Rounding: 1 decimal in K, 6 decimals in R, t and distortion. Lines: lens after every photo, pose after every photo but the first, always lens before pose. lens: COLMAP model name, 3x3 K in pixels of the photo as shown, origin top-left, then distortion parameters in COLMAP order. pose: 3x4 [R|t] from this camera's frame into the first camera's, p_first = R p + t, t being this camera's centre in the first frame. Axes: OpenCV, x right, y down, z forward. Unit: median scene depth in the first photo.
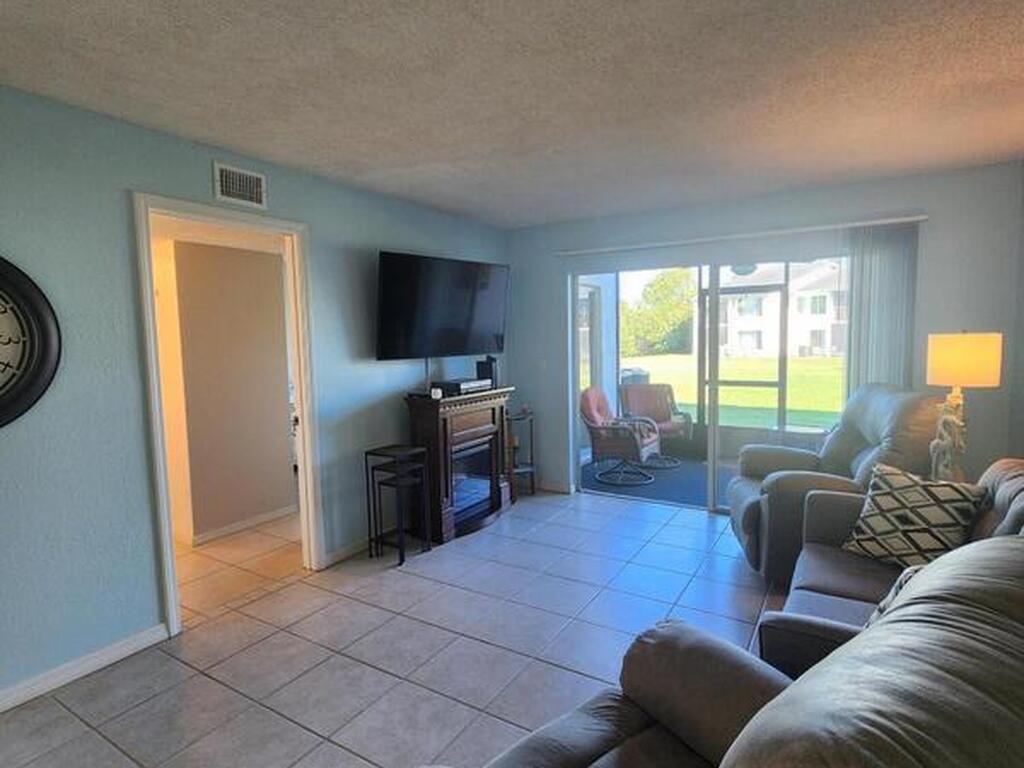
lens RADIAL K [[552.4, 0, 512.5], [0, 552.4, 376.8], [0, 0, 1]] dist [-0.008487, -0.001529]
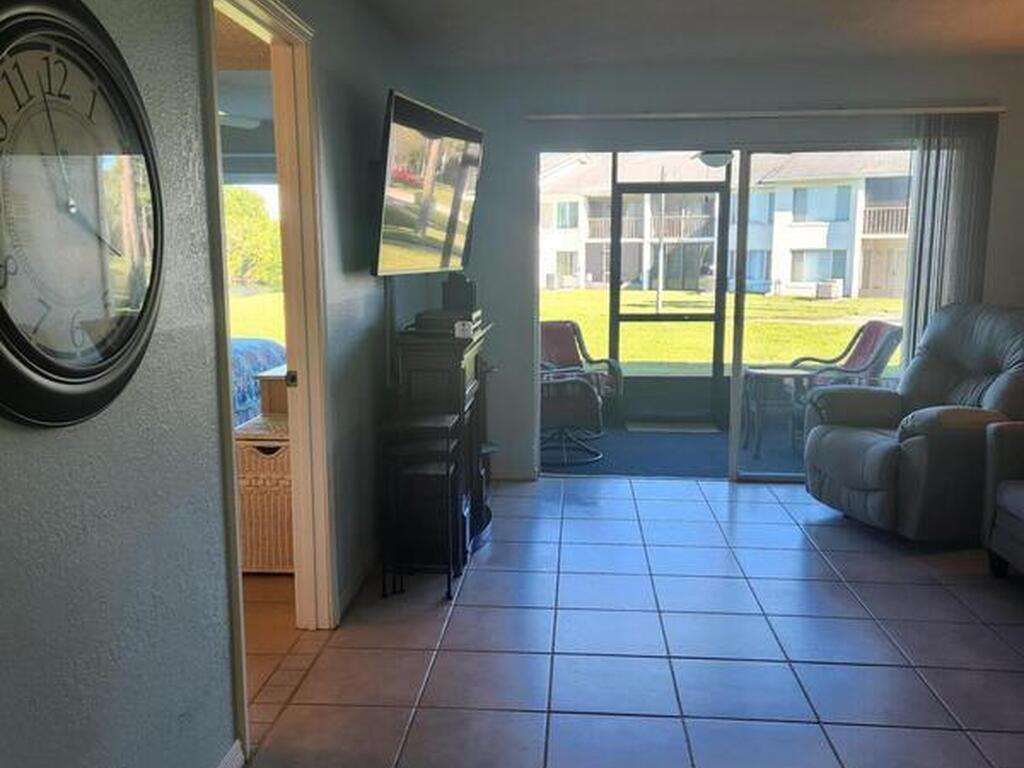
lens RADIAL K [[889.2, 0, 504.2], [0, 889.2, 394.4], [0, 0, 1]] dist [0.015149, 0.006374]
pose [[0.893977, -0.056431, 0.444545, -0.812439], [0.021395, 0.996283, 0.083443, 0.028498], [-0.447602, -0.065085, 0.891861, 0.095321]]
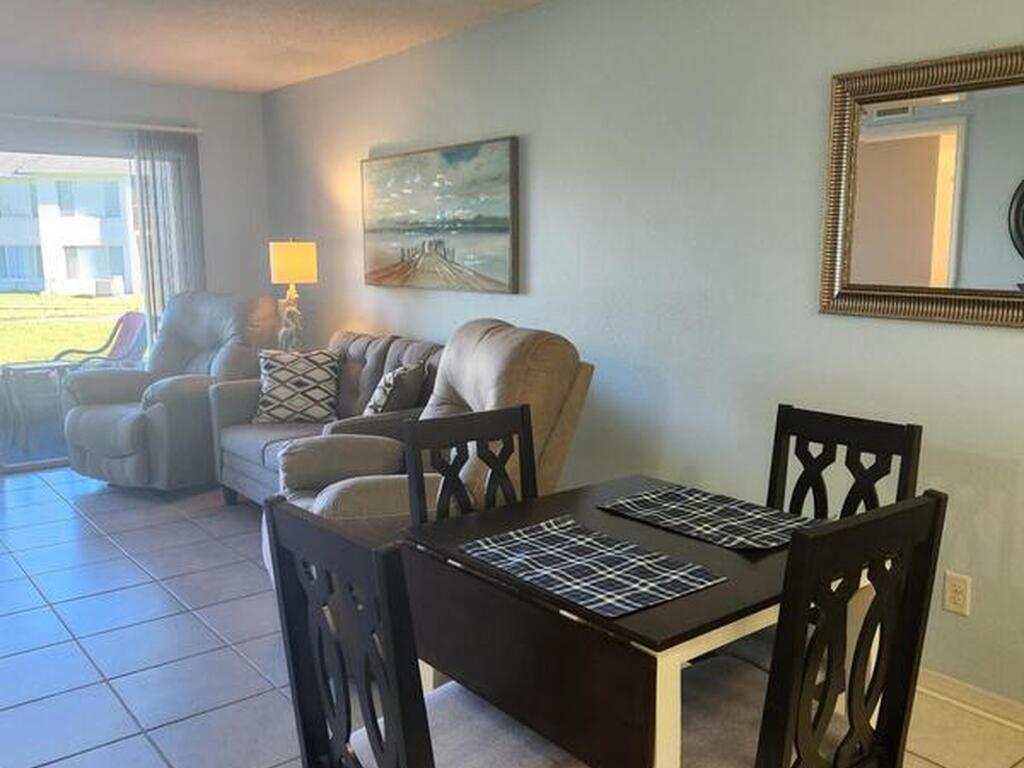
lens RADIAL K [[889.2, 0, 505.2], [0, 889.2, 391.4], [0, 0, 1]] dist [0.015149, 0.006374]
pose [[0.339780, -0.135342, 0.930716, -0.954887], [0.067574, 0.990547, 0.119373, 0.050362], [-0.938074, 0.022332, 0.345714, -0.164866]]
